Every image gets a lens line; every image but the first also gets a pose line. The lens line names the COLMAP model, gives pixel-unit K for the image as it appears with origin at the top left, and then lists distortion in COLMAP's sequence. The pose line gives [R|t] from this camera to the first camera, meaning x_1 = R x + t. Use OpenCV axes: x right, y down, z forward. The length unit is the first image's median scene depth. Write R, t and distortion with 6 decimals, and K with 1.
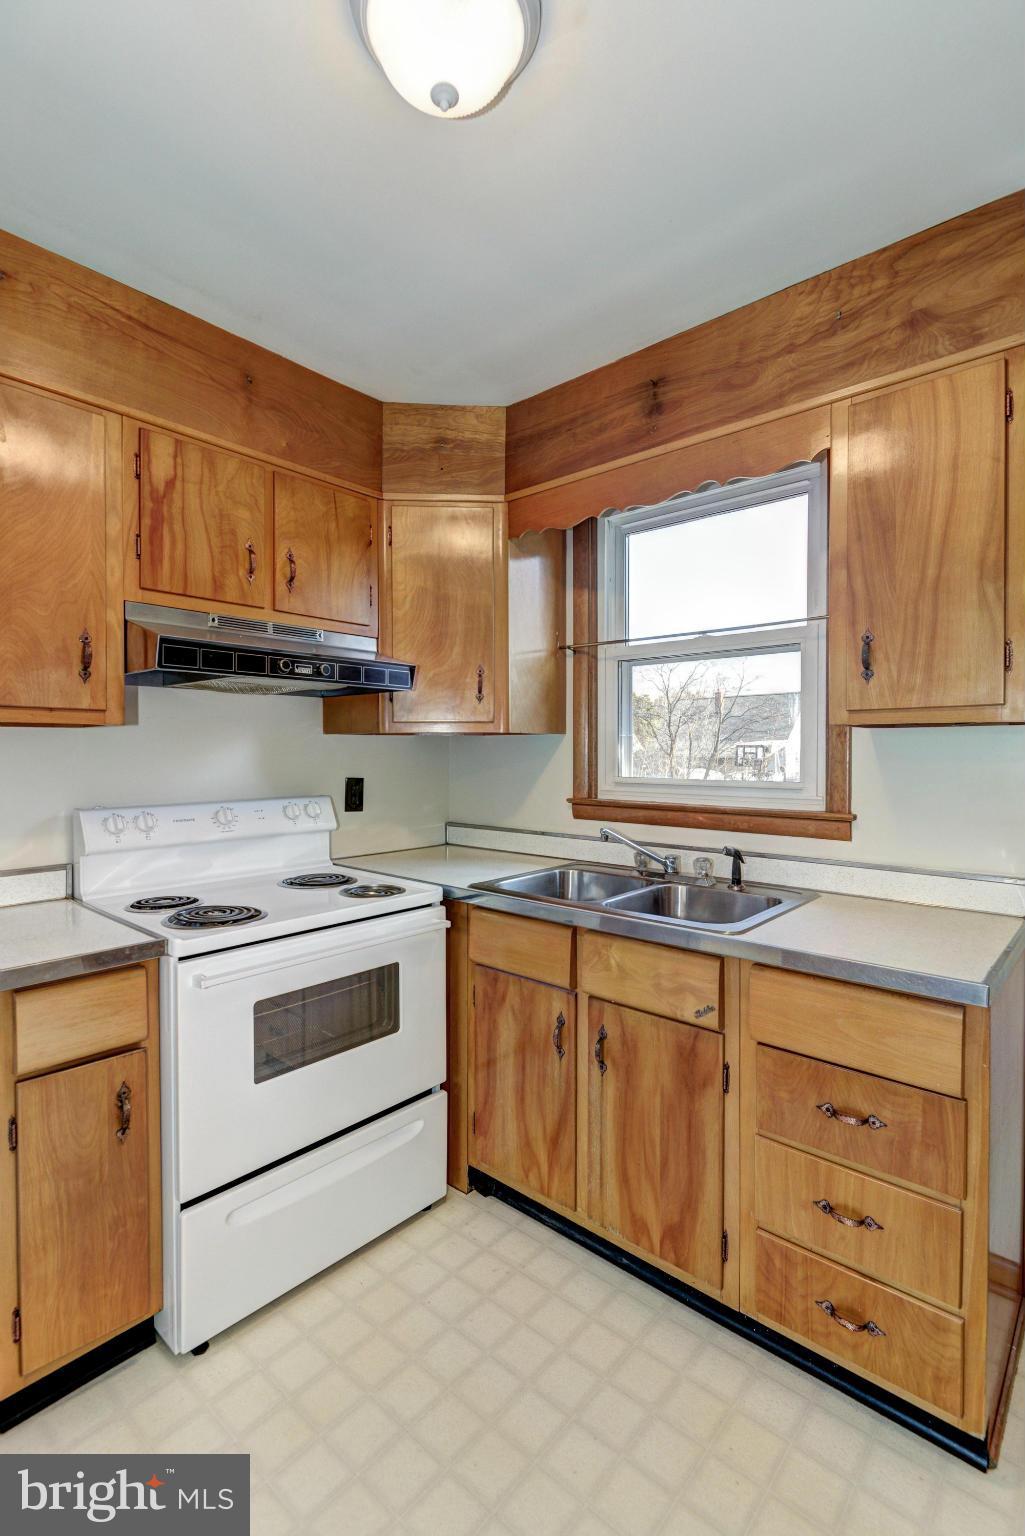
lens RADIAL K [[755.3, 0, 523.9], [0, 755.3, 762.6], [0, 0, 1]] dist [-0.005399, -0.001569]
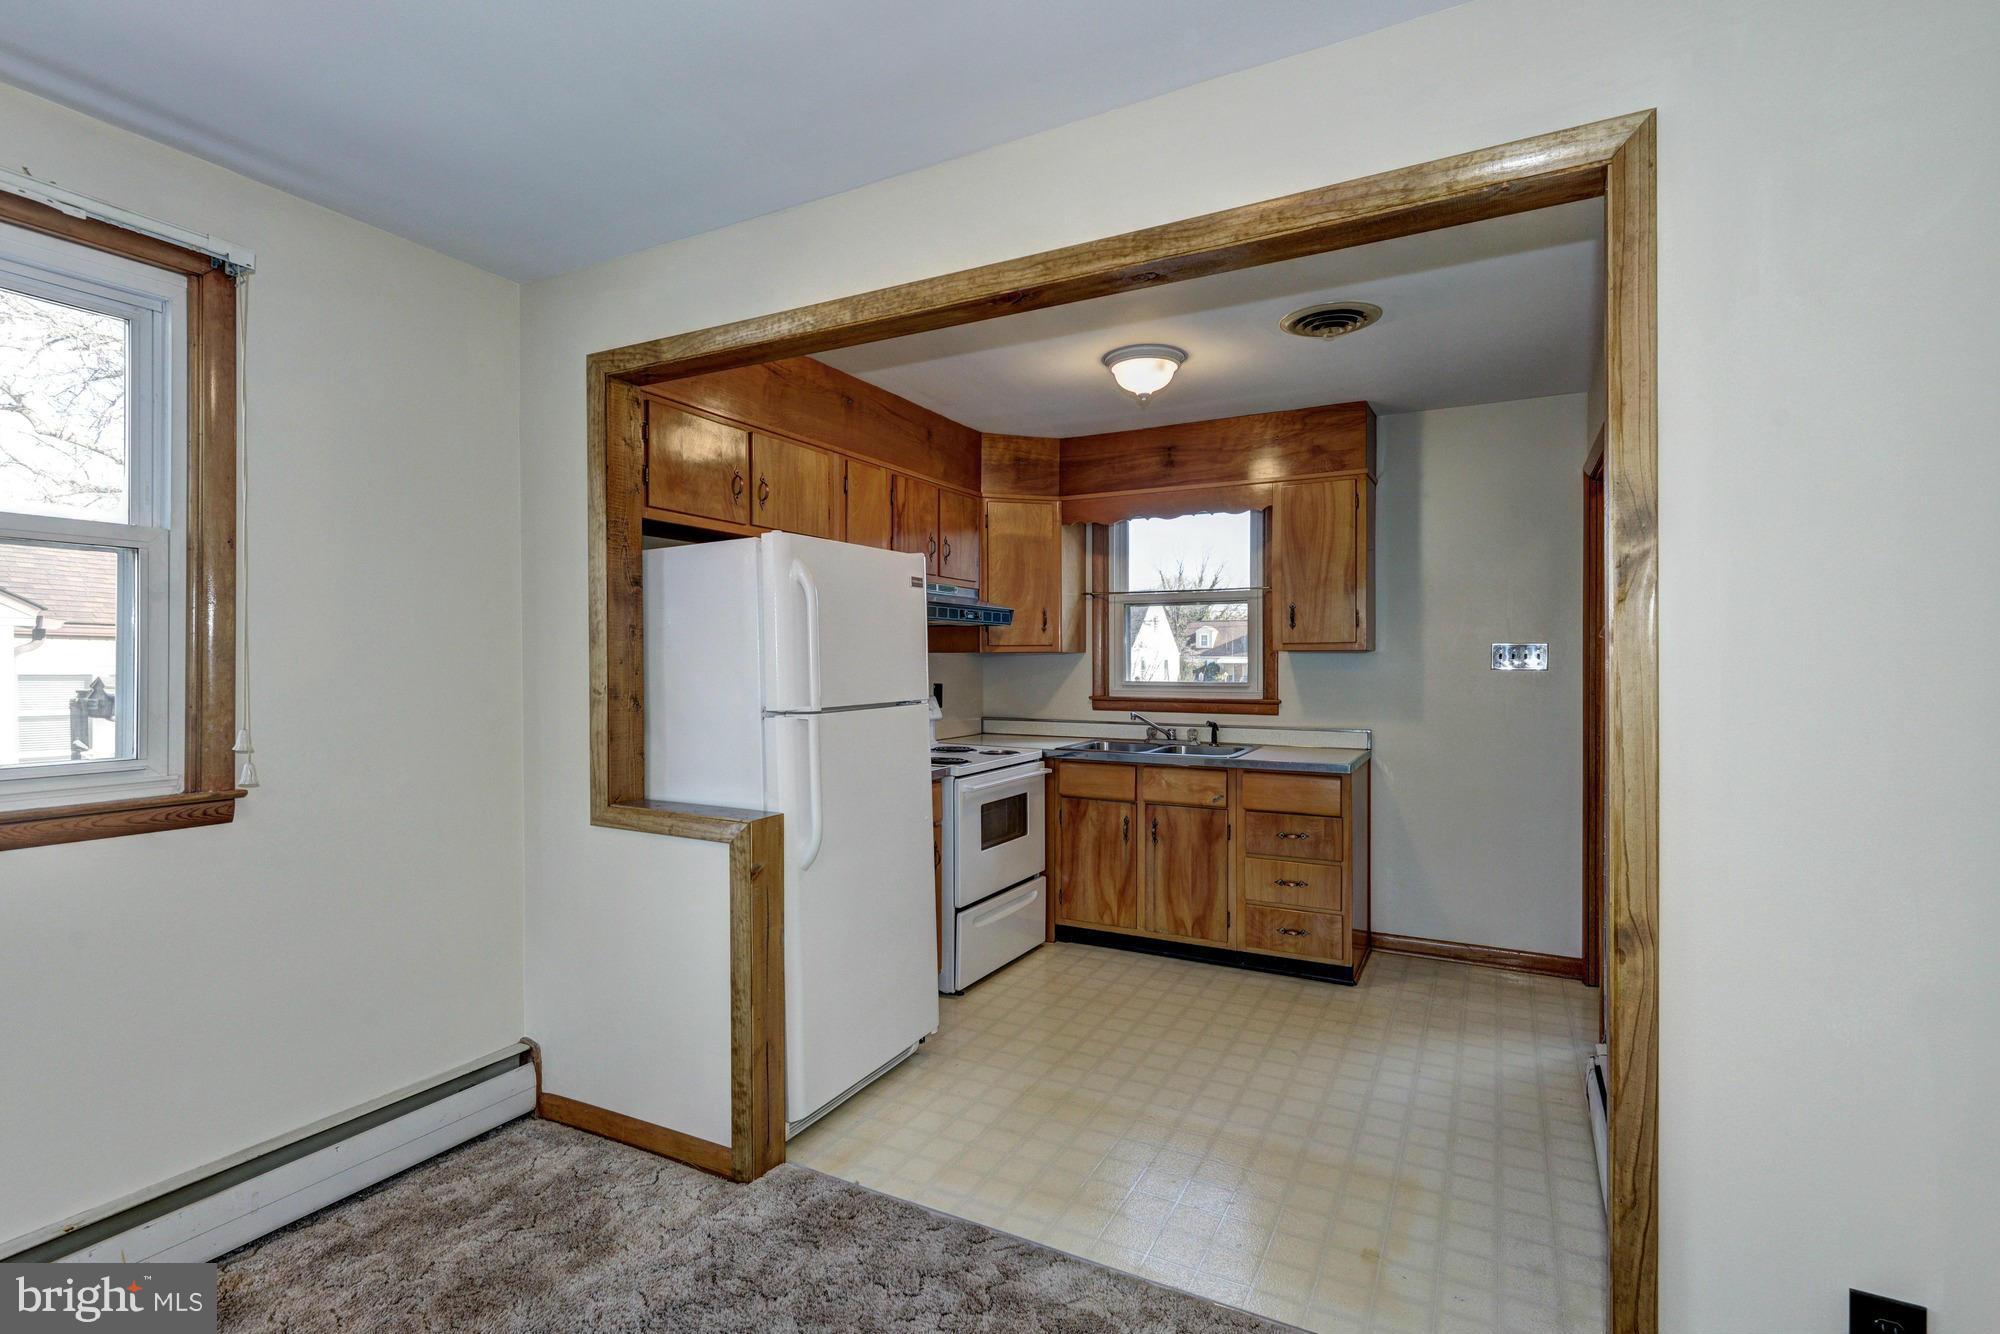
lens RADIAL K [[983.4, 0, 986.3], [0, 983.4, 666.4], [0, 0, 1]] dist [-0.005399, -0.001569]
pose [[0.979752, -0.003091, 0.200191, -0.664292], [0.004971, 0.999948, -0.008886, 0.006052], [-0.200153, 0.009701, 0.979717, -1.065637]]
